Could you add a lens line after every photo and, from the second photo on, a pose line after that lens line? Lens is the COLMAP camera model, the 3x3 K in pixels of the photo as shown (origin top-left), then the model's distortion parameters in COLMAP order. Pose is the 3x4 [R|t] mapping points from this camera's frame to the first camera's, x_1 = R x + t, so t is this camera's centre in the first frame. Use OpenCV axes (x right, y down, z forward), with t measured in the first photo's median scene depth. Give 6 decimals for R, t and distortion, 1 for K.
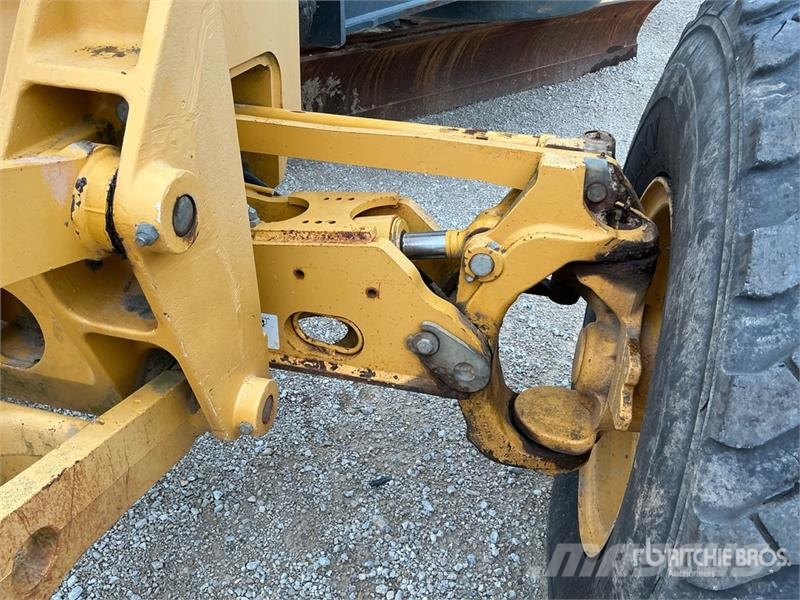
lens RADIAL K [[647.3, 0, 399.4], [0, 647.3, 302.3], [0, 0, 1]] dist [0.078849, -0.157119]
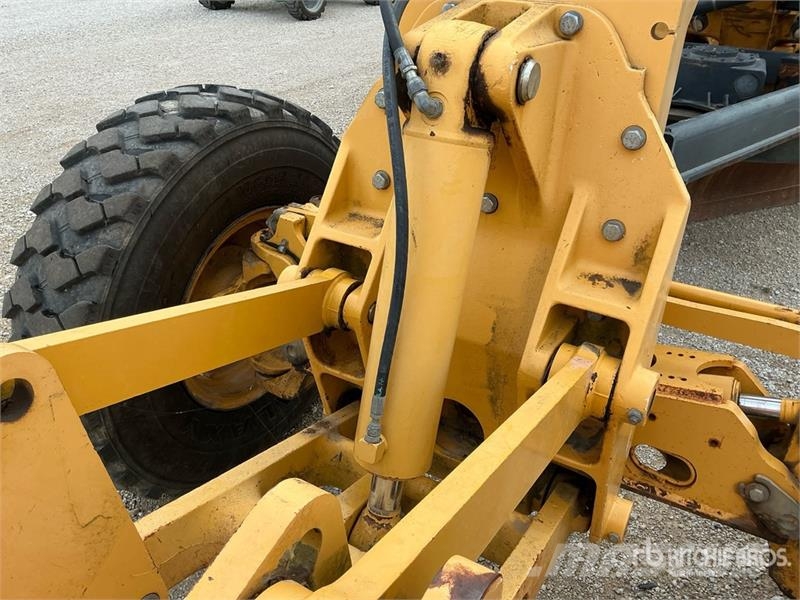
lens RADIAL K [[647.3, 0, 399.4], [0, 647.3, 302.3], [0, 0, 1]] dist [0.078849, -0.157119]
pose [[0.957151, 0.123251, -0.262052, -0.302495], [-0.145141, 0.987220, -0.065809, -0.103271], [0.250591, 0.101024, 0.962807, -0.347189]]
